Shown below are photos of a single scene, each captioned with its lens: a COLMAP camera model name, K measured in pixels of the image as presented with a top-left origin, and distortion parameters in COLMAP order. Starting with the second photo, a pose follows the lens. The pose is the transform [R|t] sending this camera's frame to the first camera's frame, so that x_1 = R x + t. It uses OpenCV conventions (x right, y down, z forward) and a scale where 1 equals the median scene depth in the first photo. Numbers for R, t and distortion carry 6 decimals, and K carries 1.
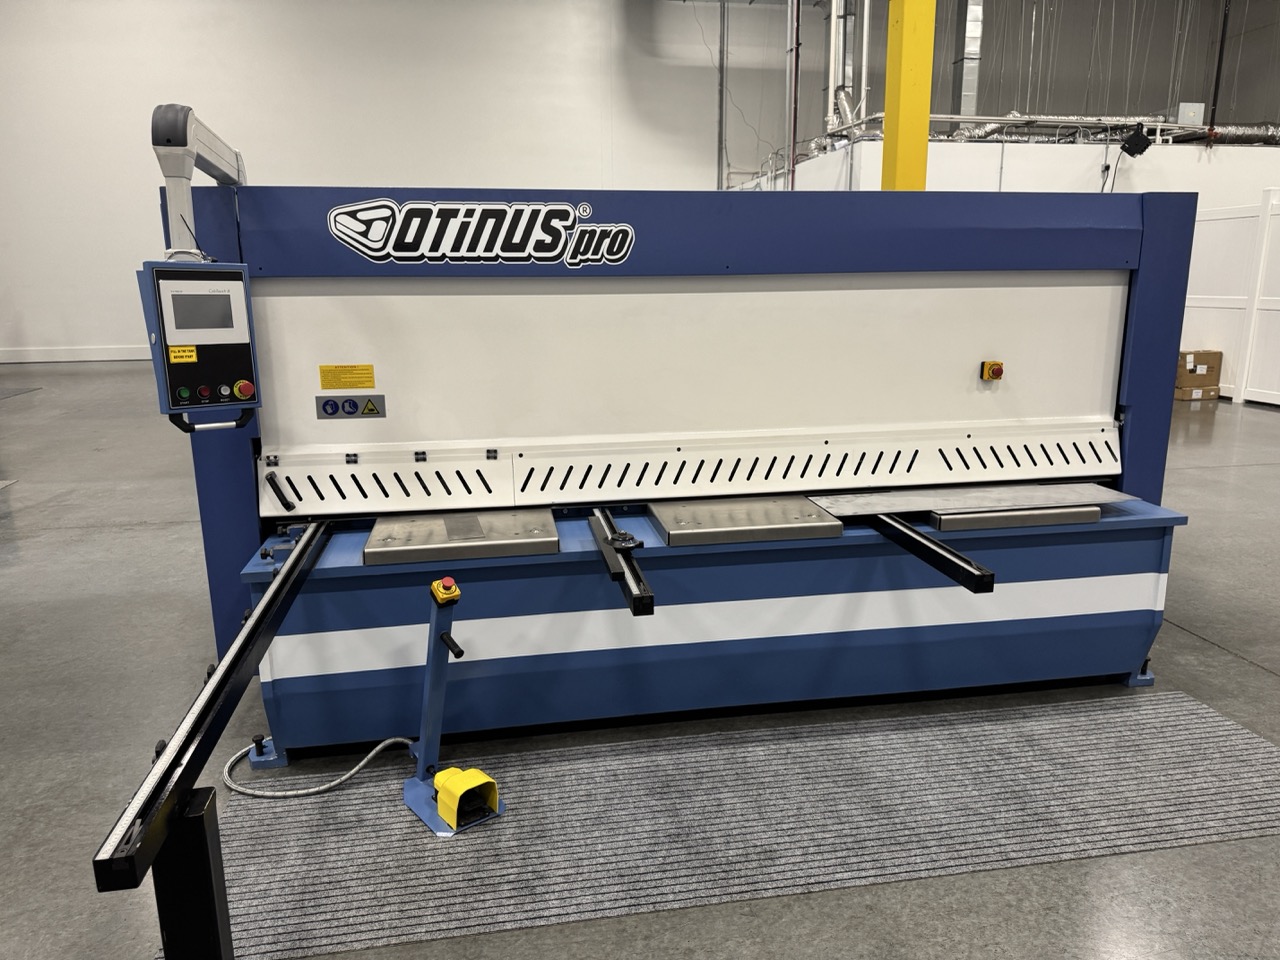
lens RADIAL K [[945.5, 0, 656.3], [0, 945.5, 496.0], [0, 0, 1]] dist [0.065599, -0.039342]
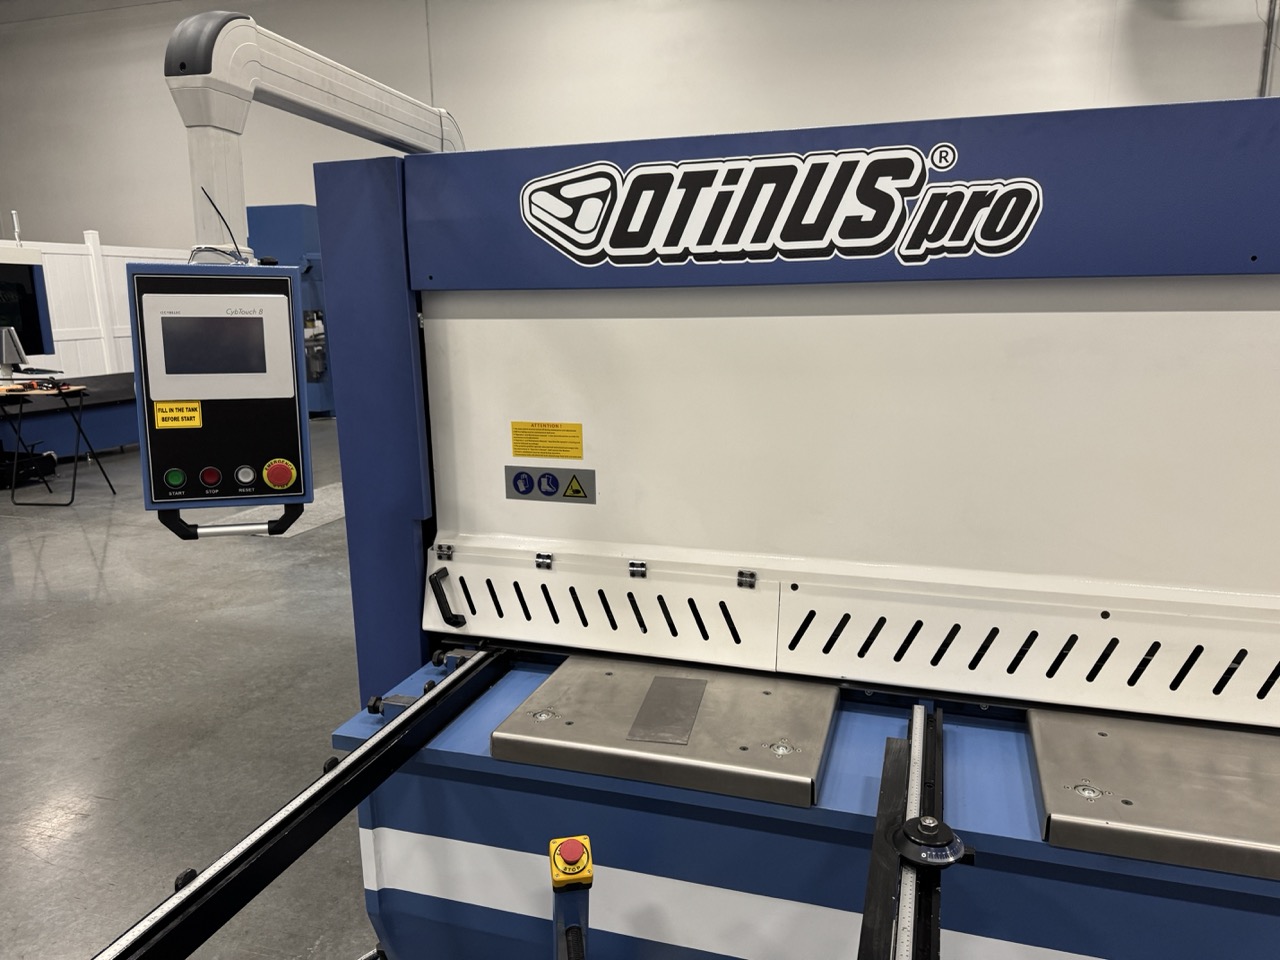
lens RADIAL K [[945.5, 0, 616.0], [0, 945.5, 493.1], [0, 0, 1]] dist [0.065599, -0.039342]
pose [[0.878944, 0.090157, -0.468326, 0.031112], [-0.099872, 0.994992, 0.004106, -0.097745], [0.466351, 0.043163, 0.883546, 0.451604]]
